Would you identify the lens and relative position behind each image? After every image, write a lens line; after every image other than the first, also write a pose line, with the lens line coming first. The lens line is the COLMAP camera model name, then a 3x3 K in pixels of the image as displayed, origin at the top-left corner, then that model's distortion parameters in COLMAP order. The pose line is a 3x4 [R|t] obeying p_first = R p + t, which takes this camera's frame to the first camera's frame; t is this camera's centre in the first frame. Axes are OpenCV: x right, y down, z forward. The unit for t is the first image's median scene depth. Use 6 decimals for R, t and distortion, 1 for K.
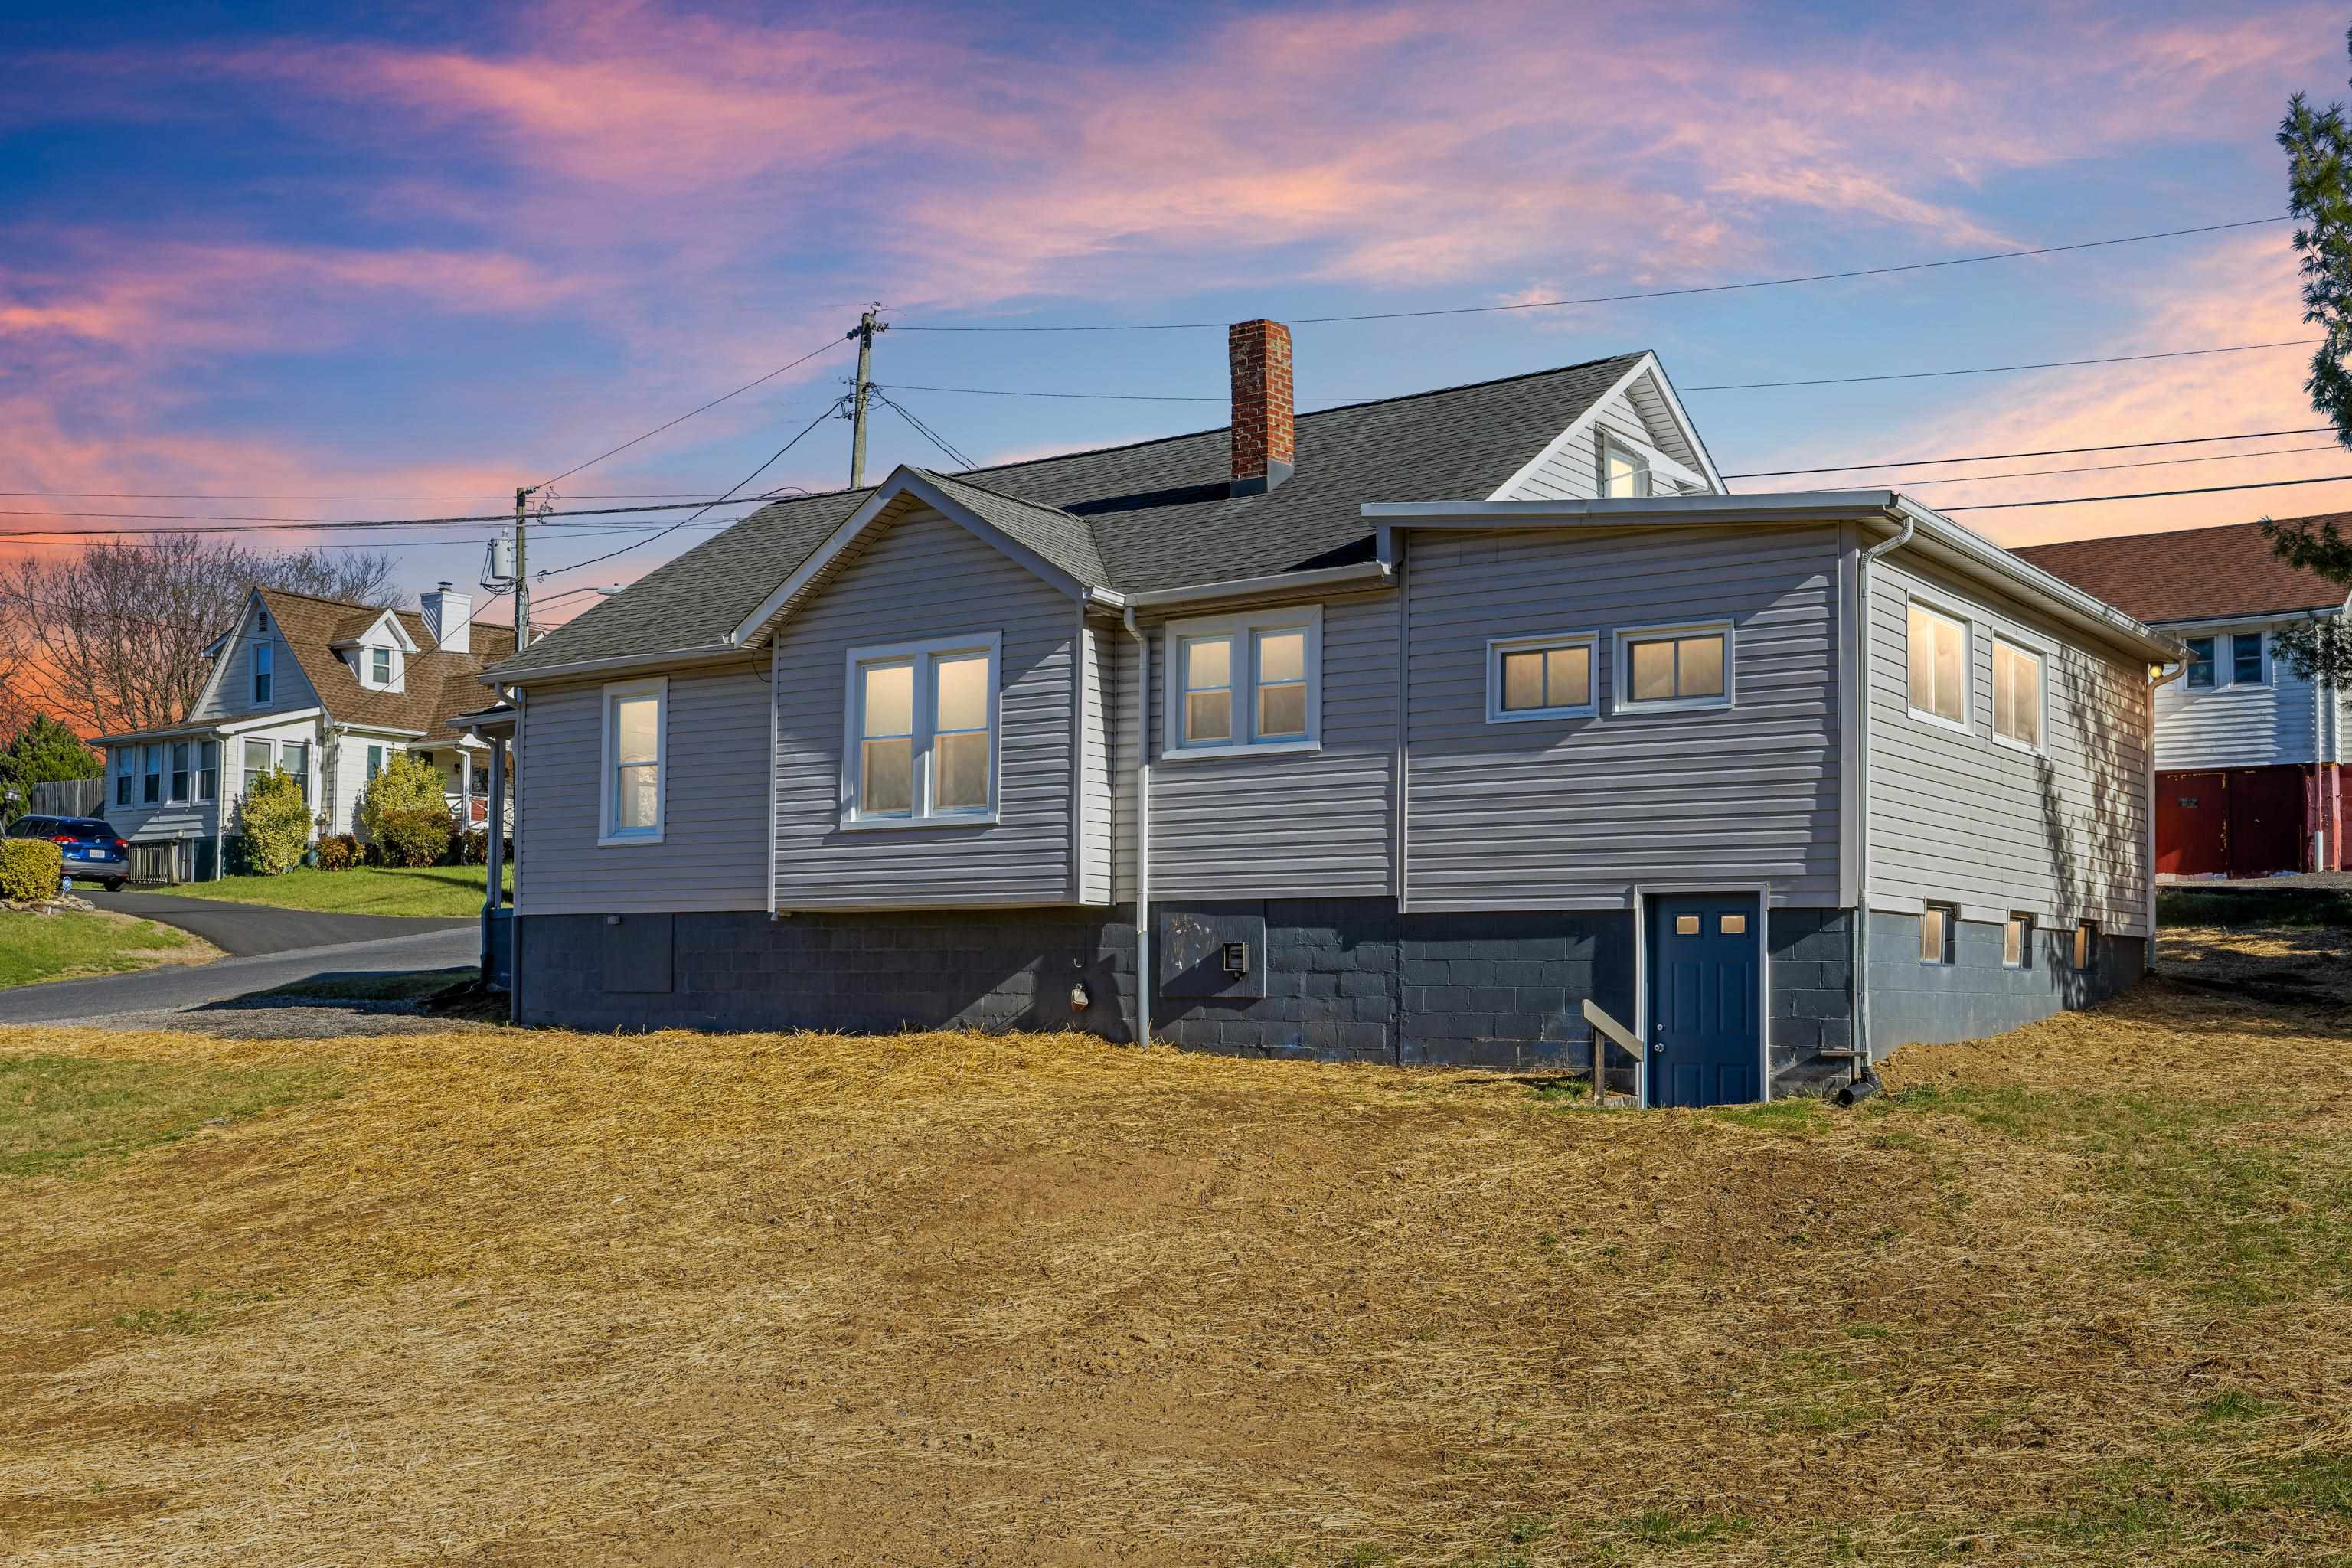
lens RADIAL K [[2297.4, 0, 1204.8], [0, 2297.4, 786.7], [0, 0, 1]] dist [0.001768, 0.002662]
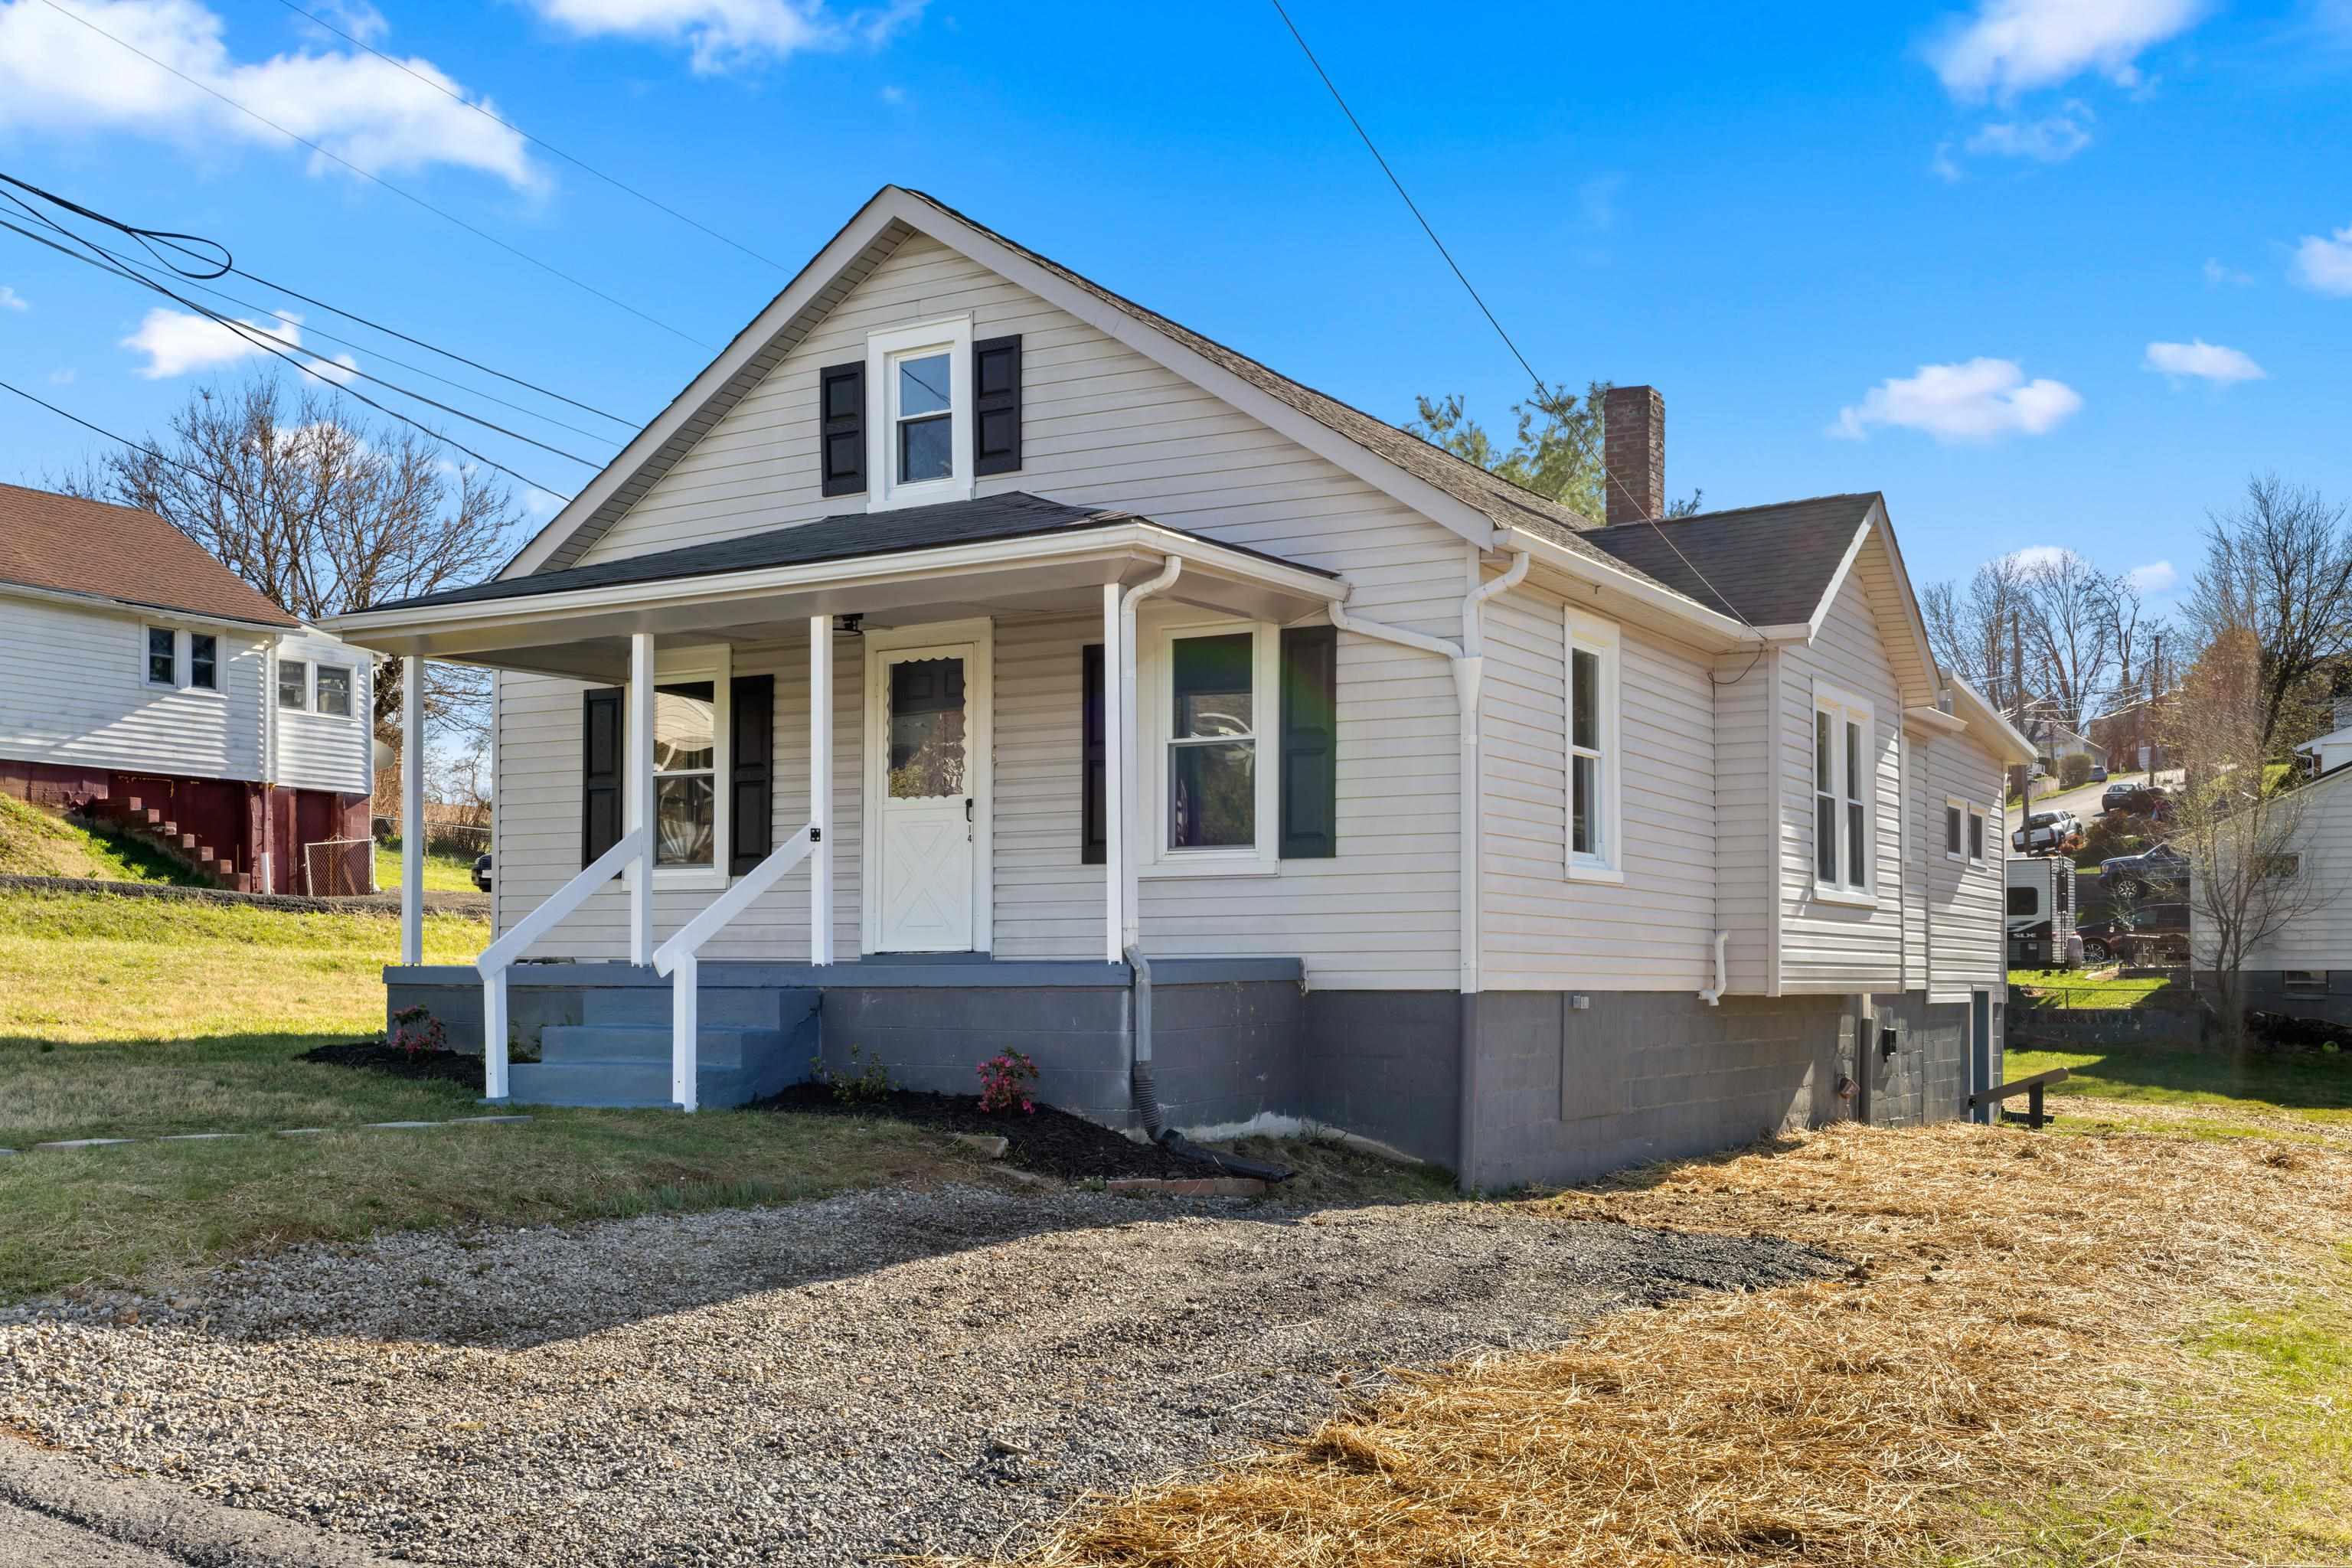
lens RADIAL K [[2330.7, 0, 1178.9], [0, 2330.7, 983.6], [0, 0, 1]] dist [0.007710, -0.002922]
pose [[-0.091978, -0.007771, 0.995731, -0.525080], [-0.093210, 0.995646, -0.000840, 0.038127], [-0.991389, -0.092889, -0.092302, 0.696413]]
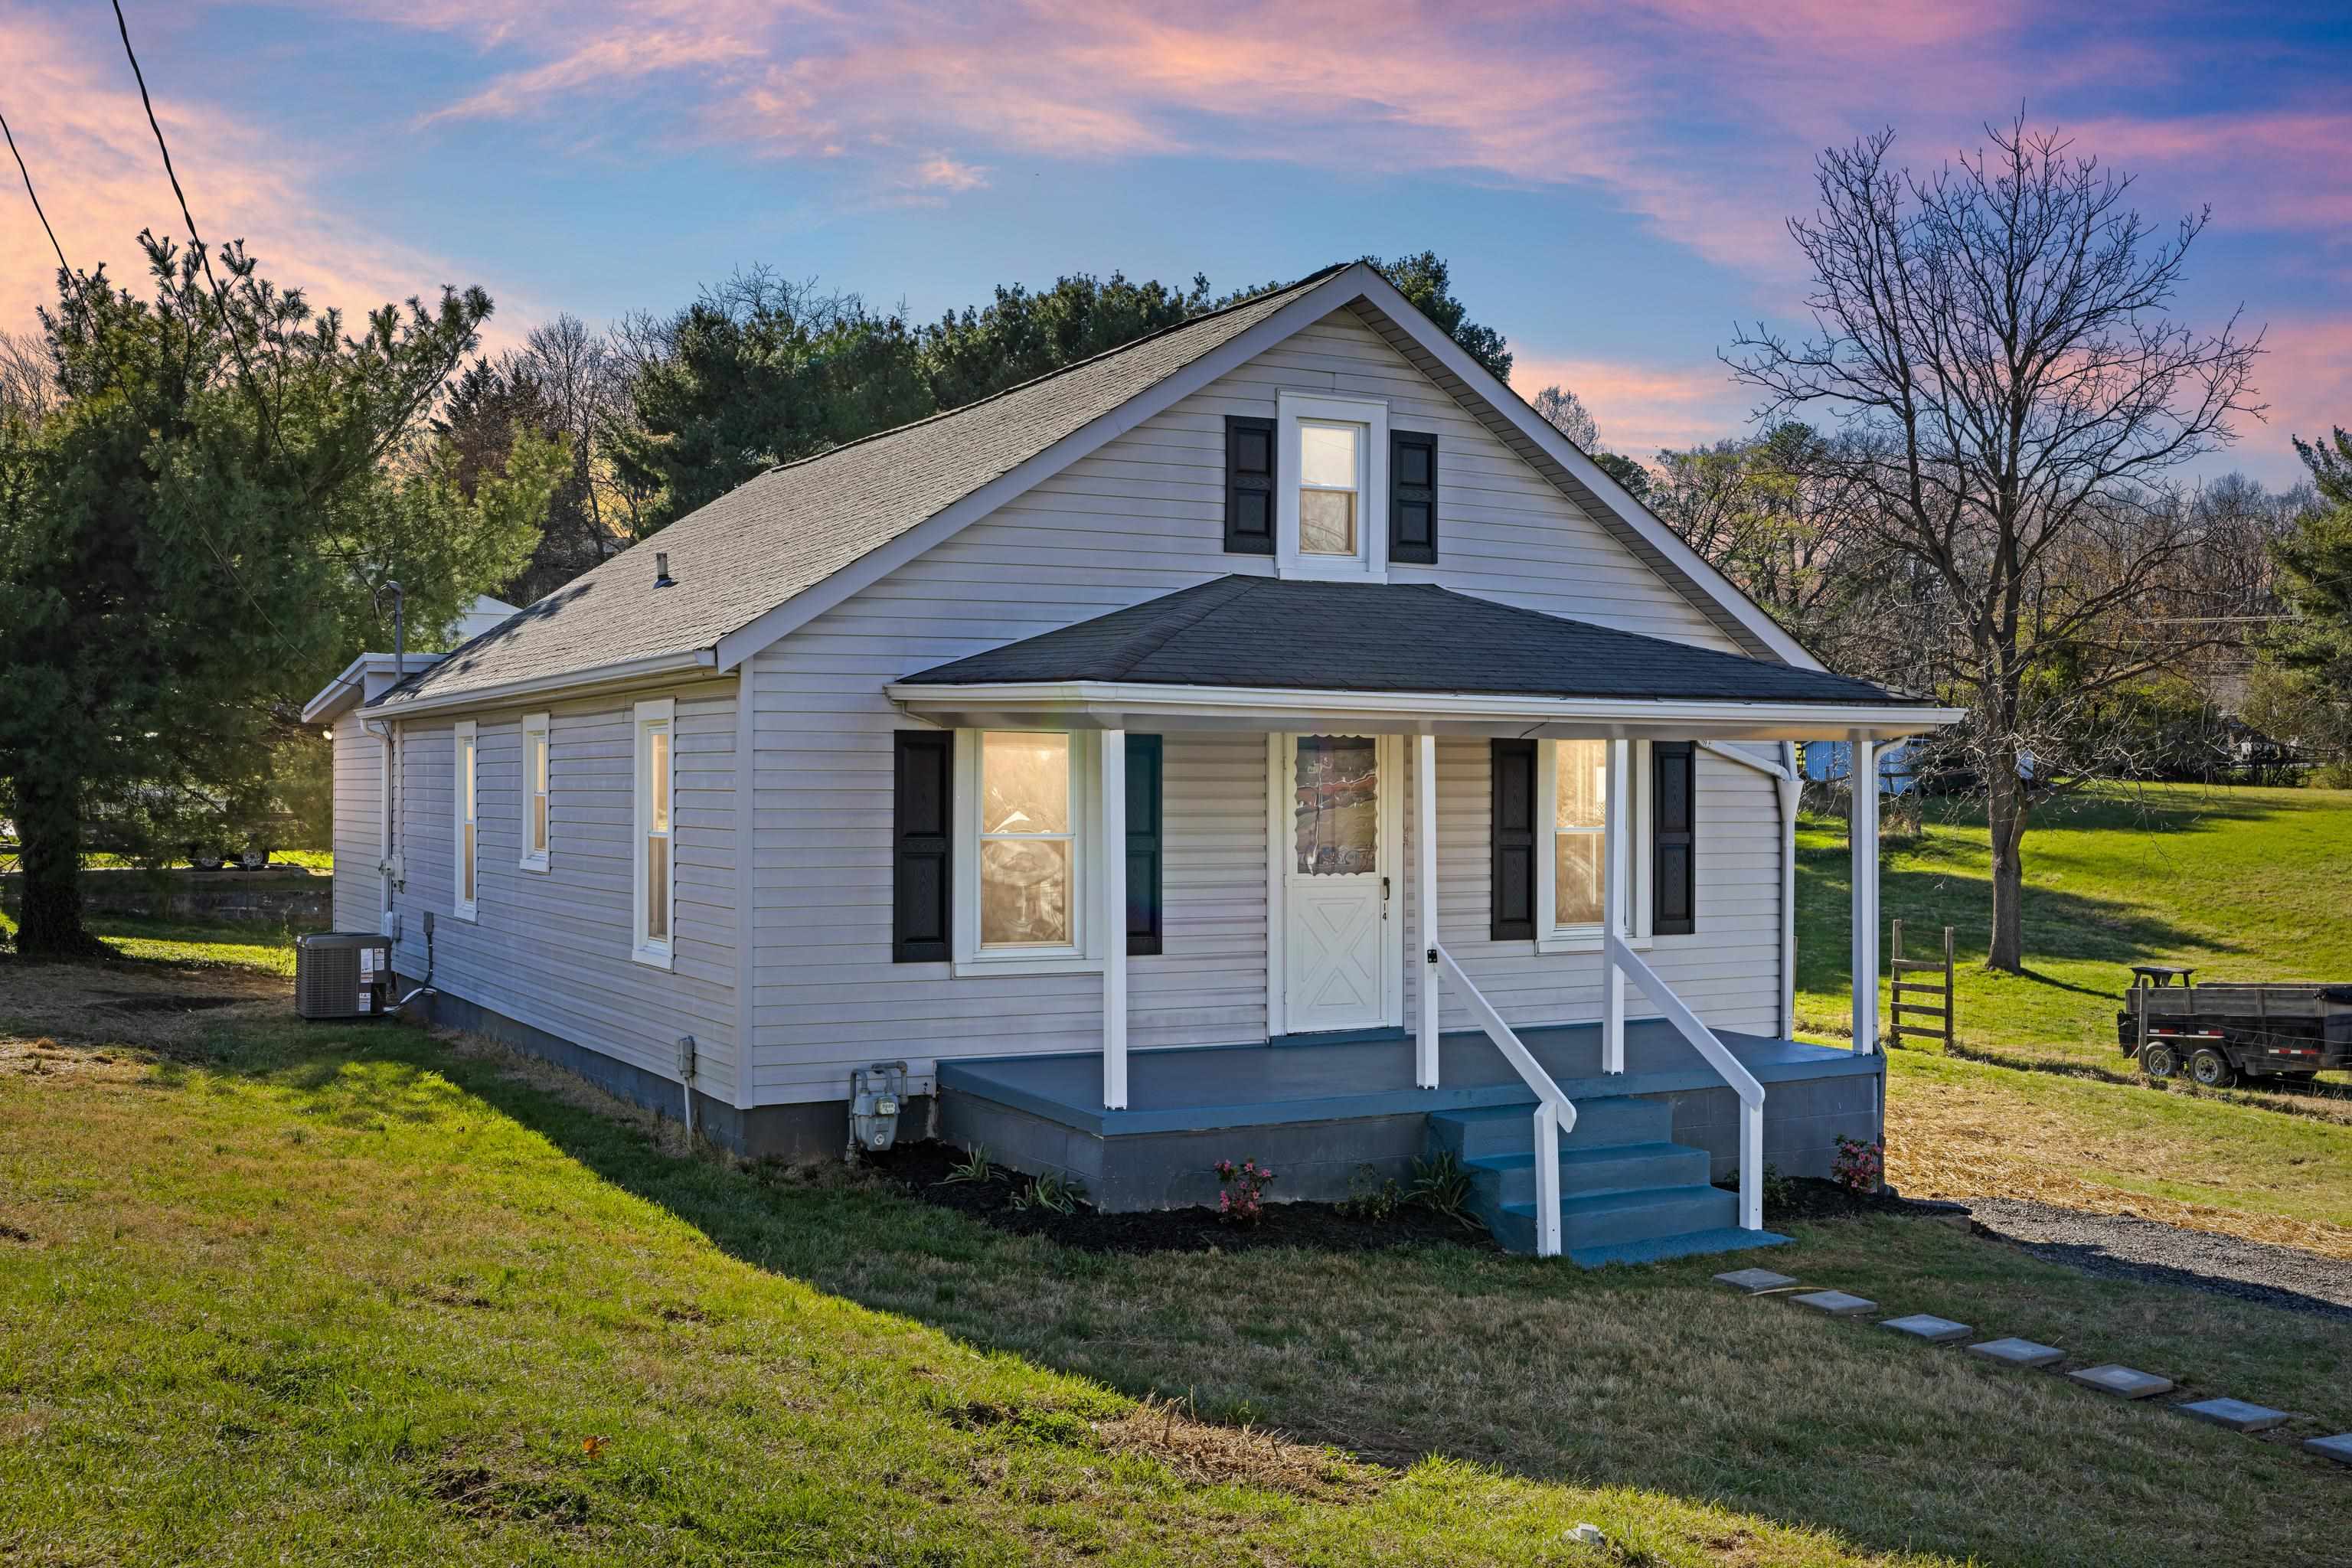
lens RADIAL K [[2297.4, 0, 1204.8], [0, 2297.4, 786.7], [0, 0, 1]] dist [0.001768, 0.002662]
pose [[-0.908194, -0.010761, 0.418411, -0.266587], [-0.047776, 0.995801, -0.078090, 0.026805], [-0.415814, -0.090911, -0.904894, 1.069201]]
